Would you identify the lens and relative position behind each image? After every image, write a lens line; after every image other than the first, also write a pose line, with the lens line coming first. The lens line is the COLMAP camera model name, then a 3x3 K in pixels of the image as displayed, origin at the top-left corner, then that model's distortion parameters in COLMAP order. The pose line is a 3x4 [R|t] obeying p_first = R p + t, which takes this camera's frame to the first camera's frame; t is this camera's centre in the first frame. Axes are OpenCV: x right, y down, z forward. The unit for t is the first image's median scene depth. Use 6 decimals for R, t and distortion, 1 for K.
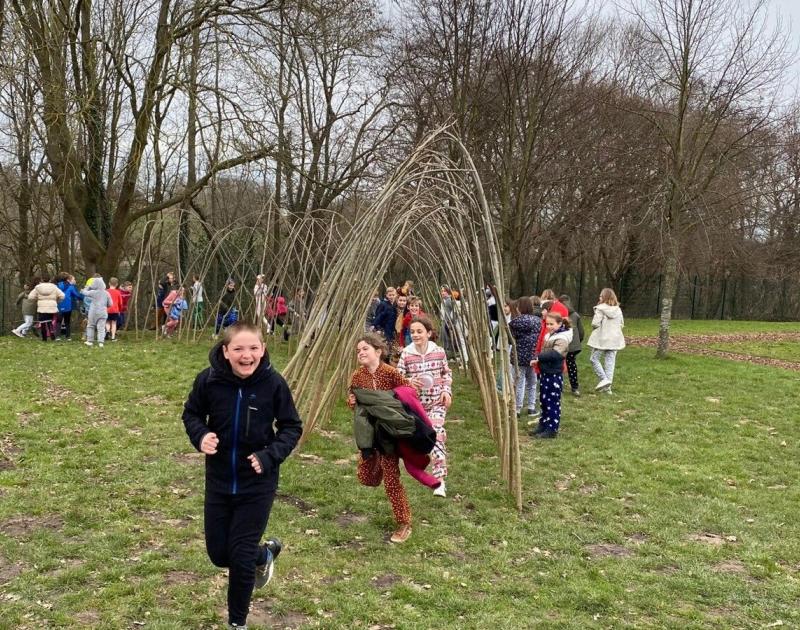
lens RADIAL K [[877.6, 0, 394.2], [0, 877.6, 322.4], [0, 0, 1]] dist [0.082049, -0.196514]
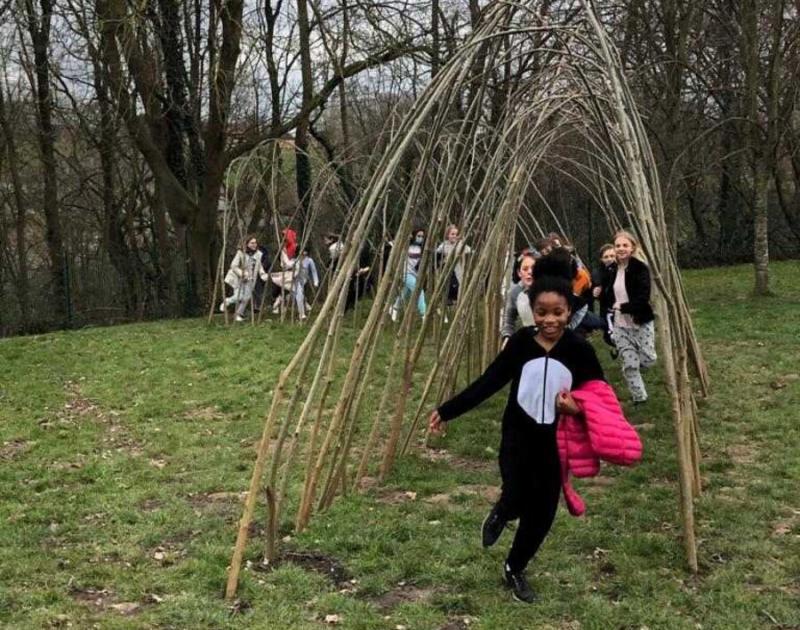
lens RADIAL K [[1229.1, 0, 414.3], [0, 1229.1, 313.6], [0, 0, 1]] dist [0.154464, -0.695604]
pose [[0.981061, -0.060162, -0.184119, 0.094872], [0.064579, 0.997749, 0.018085, 0.002541], [0.182617, -0.029633, 0.982738, 0.087188]]
